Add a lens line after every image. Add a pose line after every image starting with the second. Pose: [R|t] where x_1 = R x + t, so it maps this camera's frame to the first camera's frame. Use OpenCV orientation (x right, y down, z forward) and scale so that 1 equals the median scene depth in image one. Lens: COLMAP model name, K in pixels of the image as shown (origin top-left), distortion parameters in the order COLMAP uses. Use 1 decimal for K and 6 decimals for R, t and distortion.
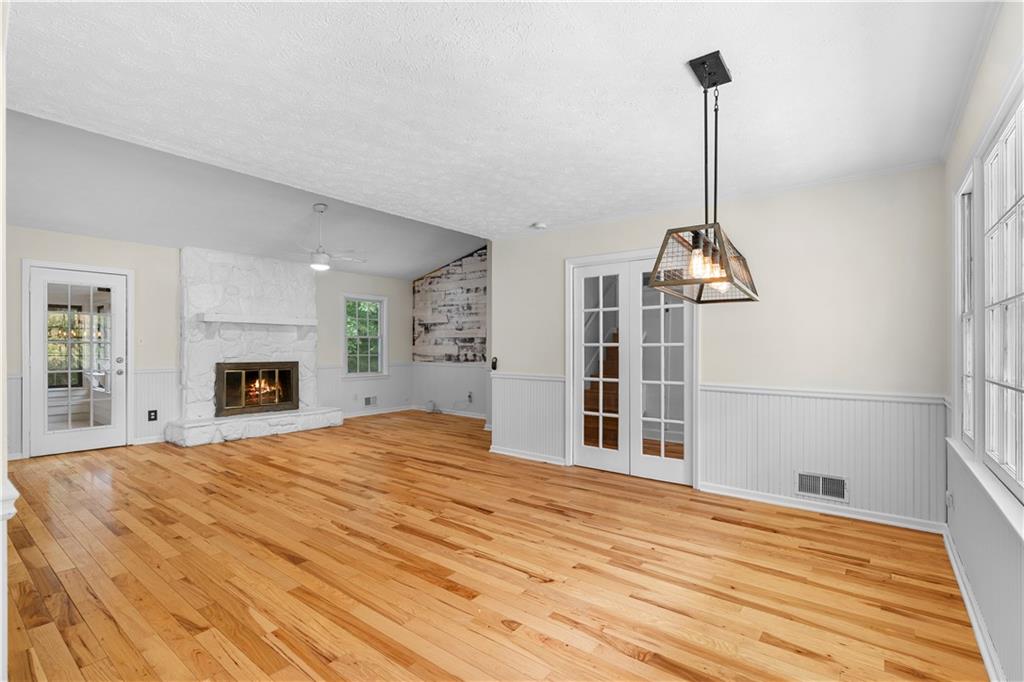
lens RADIAL K [[466.8, 0, 510.4], [0, 466.8, 346.1], [0, 0, 1]] dist [-0.002436, 0.001236]
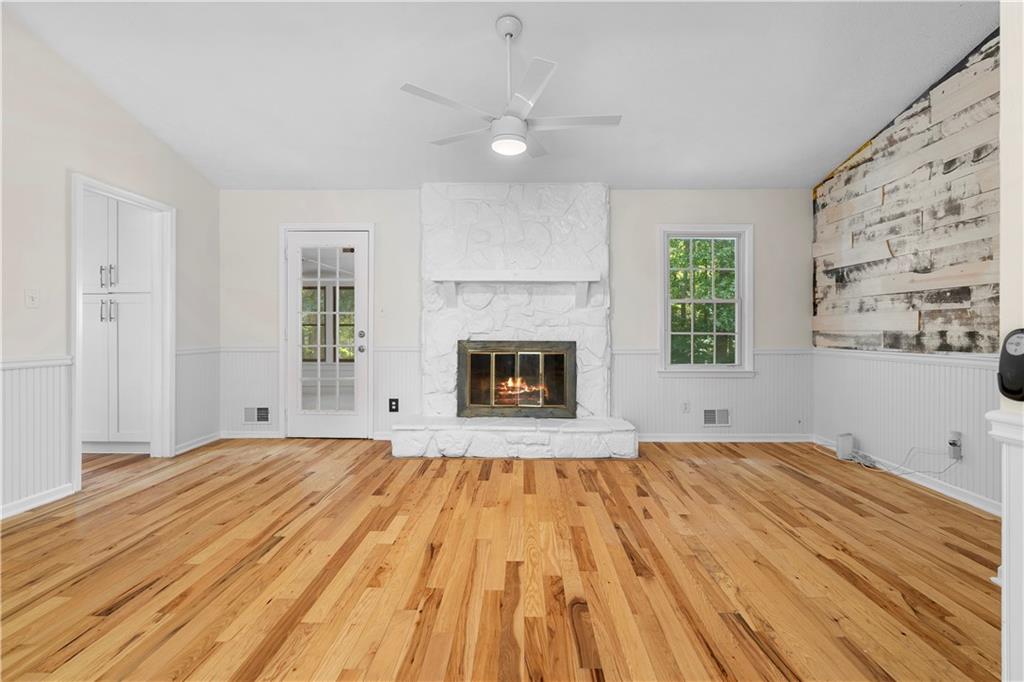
lens RADIAL K [[466.8, 0, 526.8], [0, 466.8, 329.6], [0, 0, 1]] dist [-0.002436, 0.001236]
pose [[0.621762, -0.002348, -0.783202, -0.007449], [-0.000138, 0.999995, -0.003107, 0.017566], [0.783206, 0.002040, 0.621759, 0.514476]]
